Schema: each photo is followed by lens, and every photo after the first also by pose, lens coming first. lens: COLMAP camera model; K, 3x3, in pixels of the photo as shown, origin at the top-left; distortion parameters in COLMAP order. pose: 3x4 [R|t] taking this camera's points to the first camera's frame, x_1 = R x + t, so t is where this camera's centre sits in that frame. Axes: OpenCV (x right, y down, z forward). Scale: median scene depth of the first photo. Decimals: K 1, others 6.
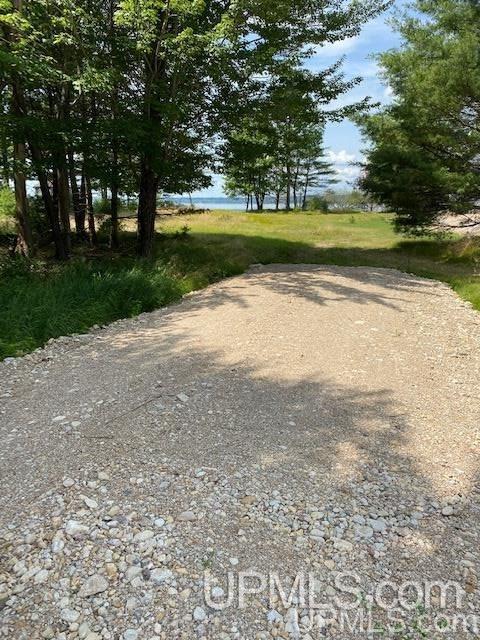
lens RADIAL K [[484.7, 0, 240.0], [0, 484.7, 320.0], [0, 0, 1]] dist [-0.002454, -0.003573]
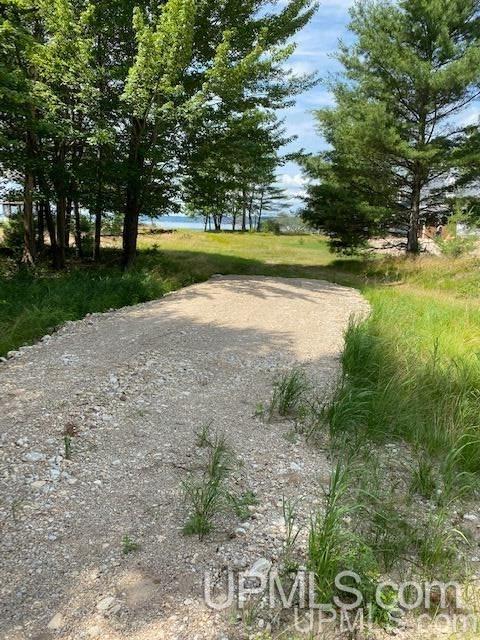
lens RADIAL K [[484.7, 0, 240.0], [0, 484.7, 320.0], [0, 0, 1]] dist [-0.002454, -0.003573]
pose [[0.995908, 0.007165, 0.090089, -0.014306], [-0.003681, 0.999241, -0.038773, 0.037718], [-0.090299, 0.038282, 0.995179, -0.188420]]
